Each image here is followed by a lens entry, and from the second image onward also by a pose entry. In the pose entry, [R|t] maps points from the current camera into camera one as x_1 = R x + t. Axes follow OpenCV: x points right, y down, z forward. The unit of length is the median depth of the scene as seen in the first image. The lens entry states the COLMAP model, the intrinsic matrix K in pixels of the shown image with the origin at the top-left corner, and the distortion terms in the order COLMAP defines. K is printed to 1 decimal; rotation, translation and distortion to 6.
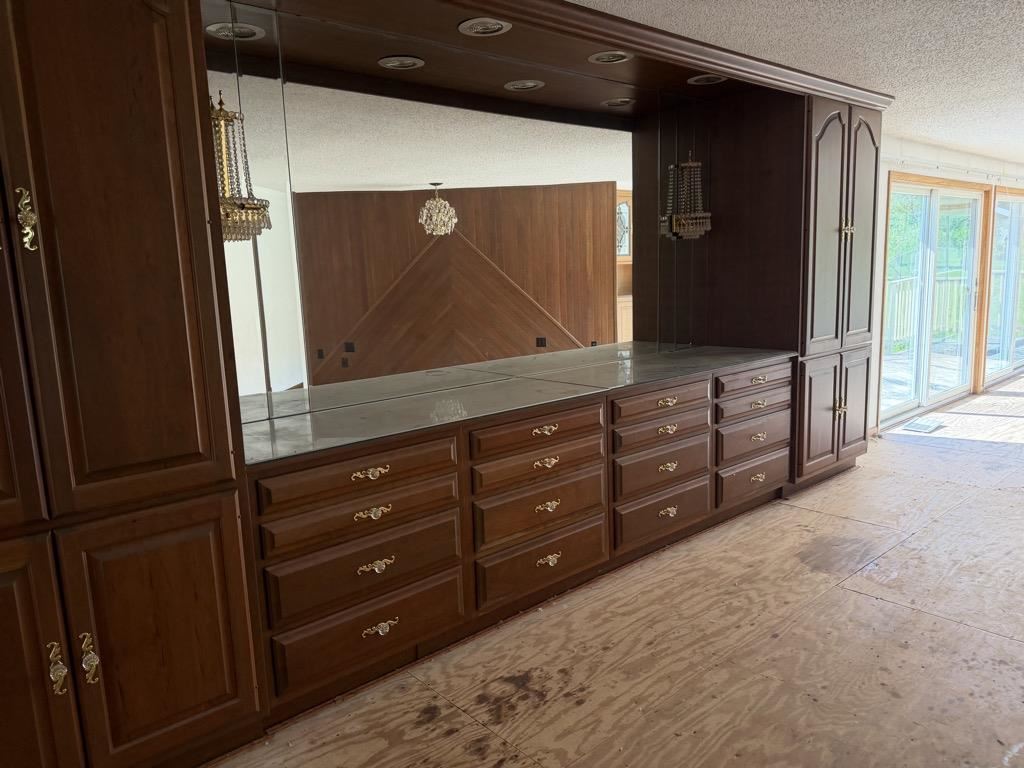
lens RADIAL K [[712.8, 0, 512.0], [0, 712.8, 384.0], [0, 0, 1]] dist [0.003503, -0.000733]
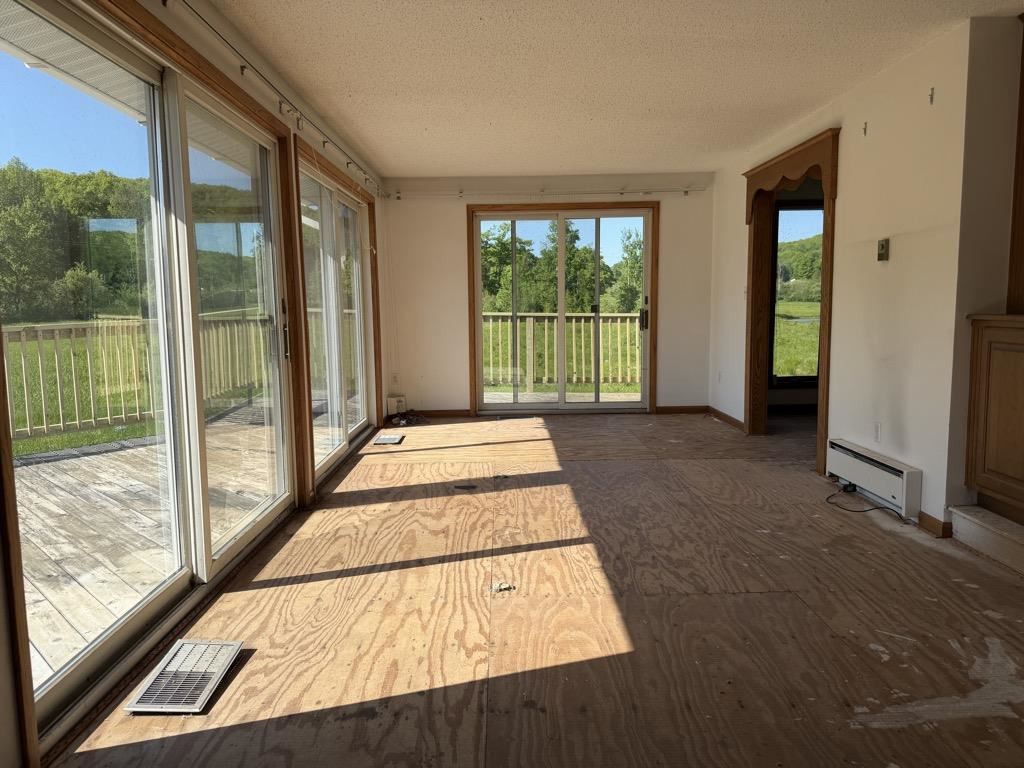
lens RADIAL K [[712.8, 0, 512.0], [0, 712.8, 384.0], [0, 0, 1]] dist [0.003503, -0.000733]
pose [[0.636637, -0.054216, 0.769255, 0.919155], [0.109286, 0.993801, -0.020403, -0.138338], [-0.763380, 0.097058, 0.638616, 1.418198]]
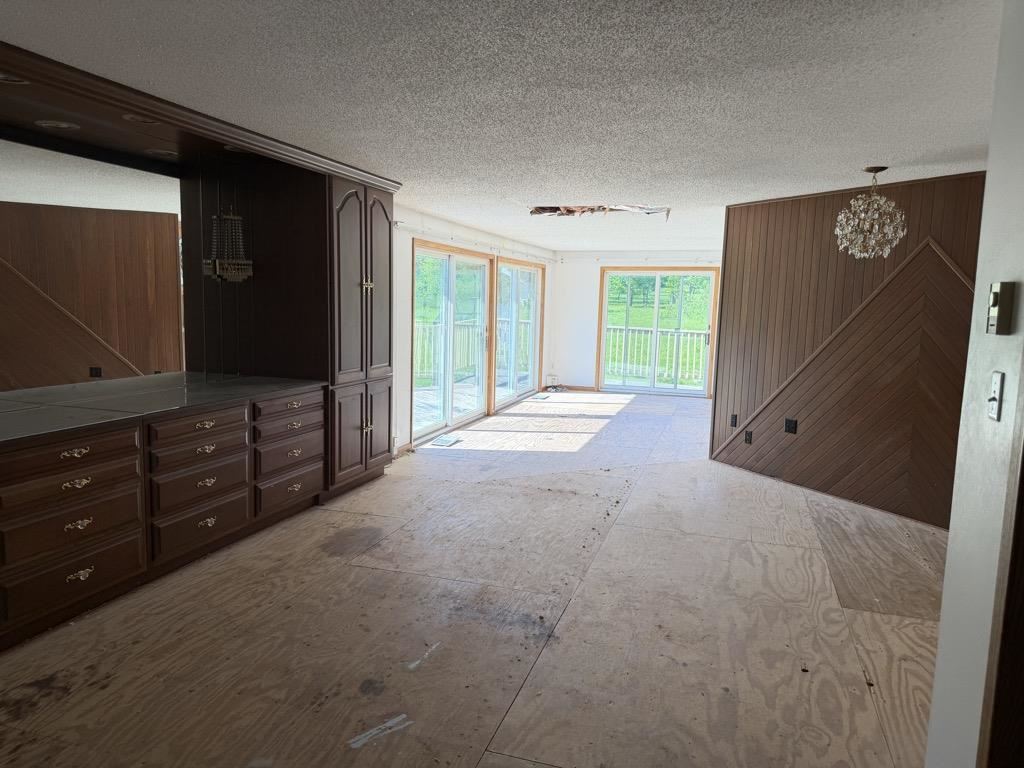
lens RADIAL K [[693.1, 0, 512.0], [0, 693.1, 384.0], [0, 0, 1]] dist [-0.026741, -0.002819]
pose [[0.841414, -0.001013, 0.540391, 0.036627], [0.024445, 0.999046, -0.036190, 0.012008], [-0.539839, 0.043660, 0.840635, -0.190949]]
